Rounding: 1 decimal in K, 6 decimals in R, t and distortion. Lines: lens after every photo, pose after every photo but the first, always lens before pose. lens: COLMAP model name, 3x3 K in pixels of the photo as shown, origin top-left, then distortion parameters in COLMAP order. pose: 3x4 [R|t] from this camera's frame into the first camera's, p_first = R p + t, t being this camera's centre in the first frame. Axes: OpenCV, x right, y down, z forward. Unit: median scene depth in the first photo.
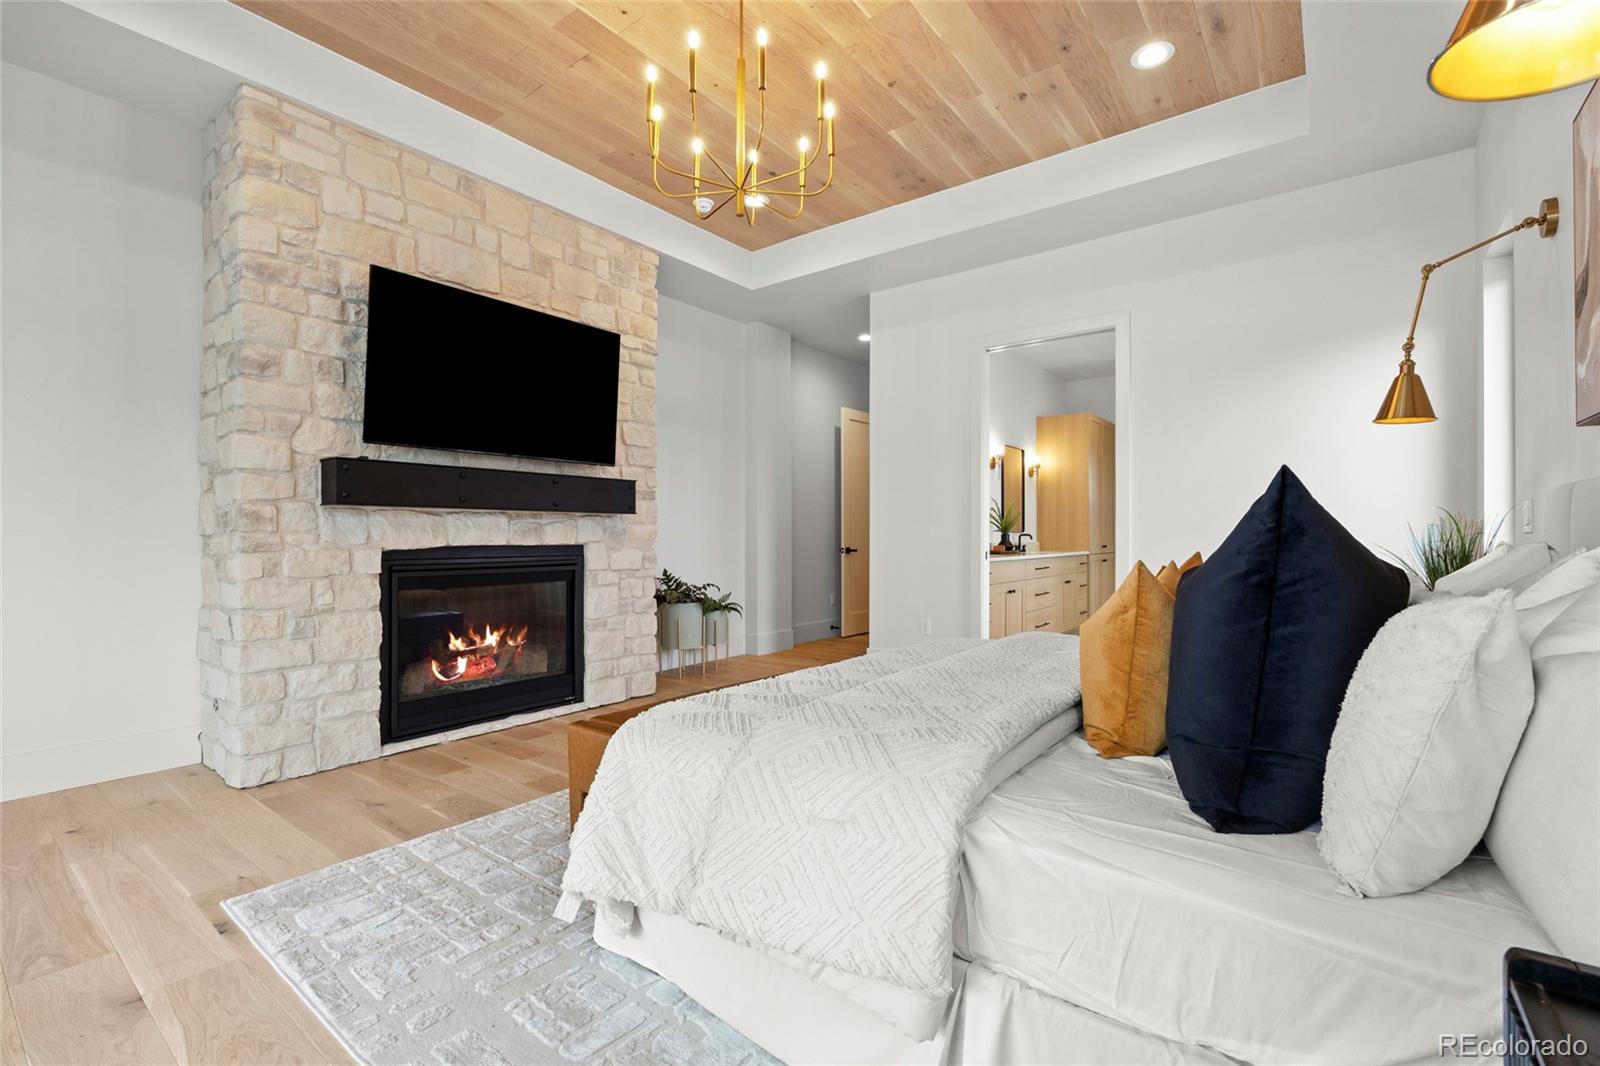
lens RADIAL K [[709.9, 0, 800.0], [0, 709.9, 533.0], [0, 0, 1]] dist [-0.000091, -0.000099]
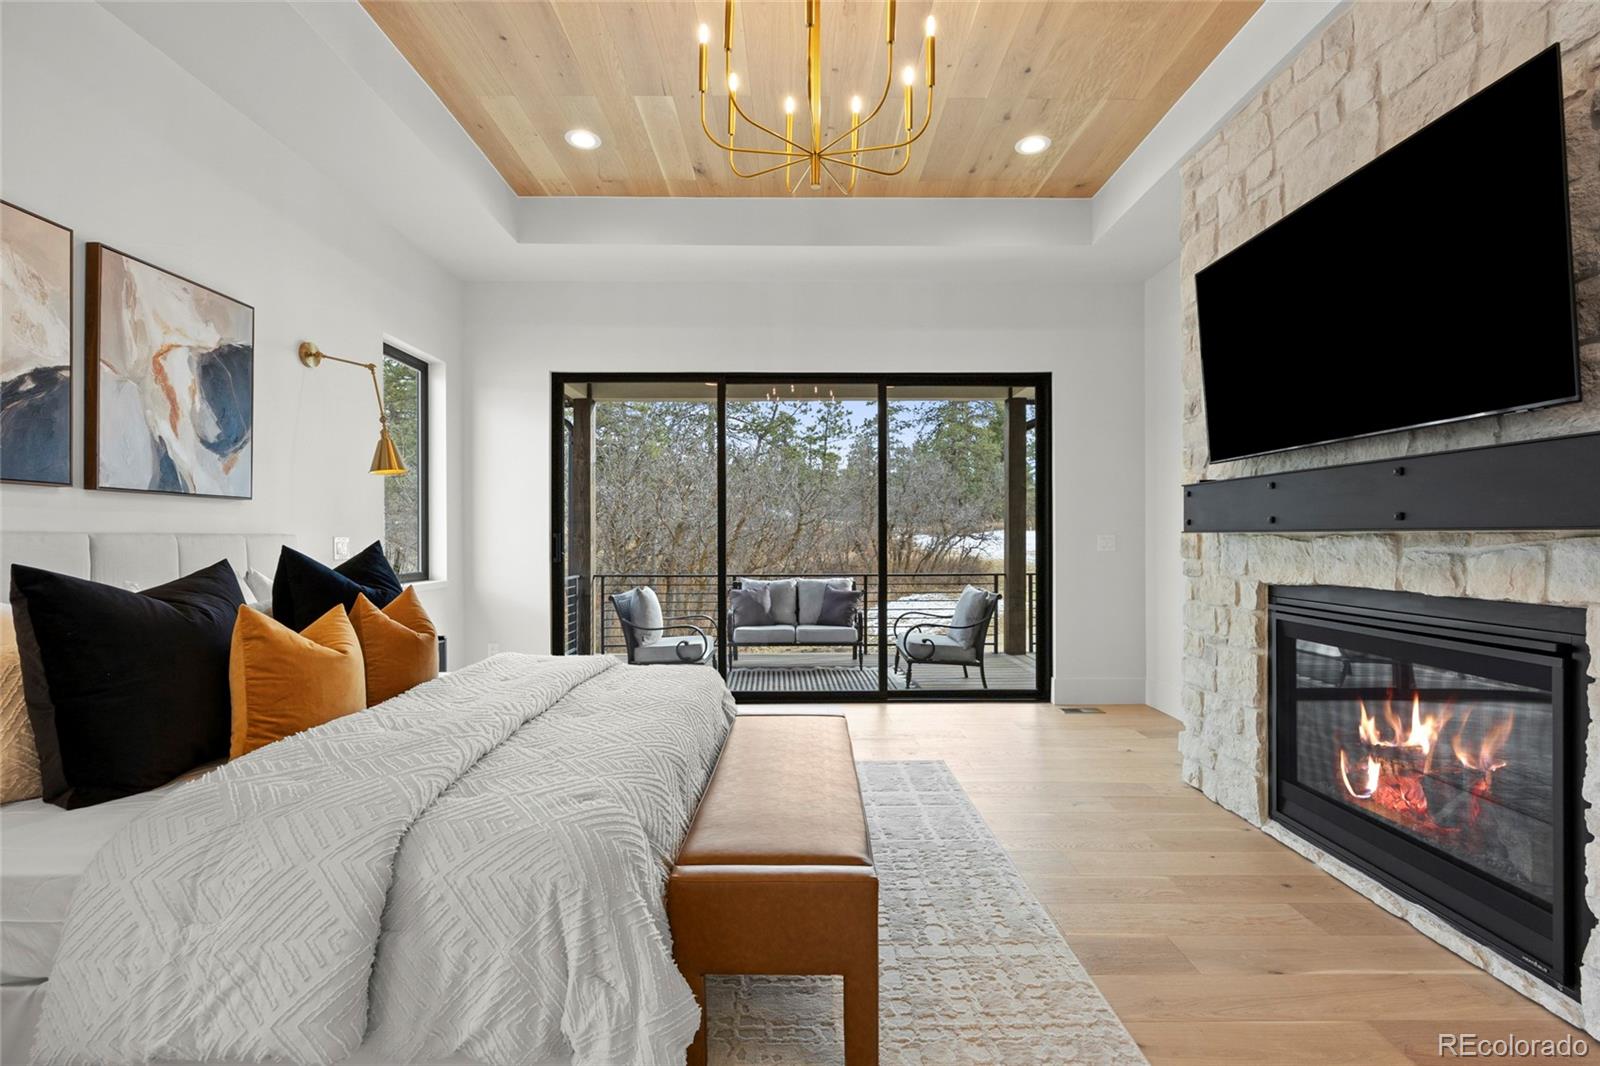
lens RADIAL K [[729.4, 0, 800.0], [0, 729.4, 533.0], [0, 0, 1]] dist [-0.000146, -0.000050]
pose [[-0.787097, -0.005319, -0.616807, 0.347984], [-0.003536, 0.999985, -0.004110, -0.027085], [0.616820, -0.001054, -0.787104, 1.250879]]
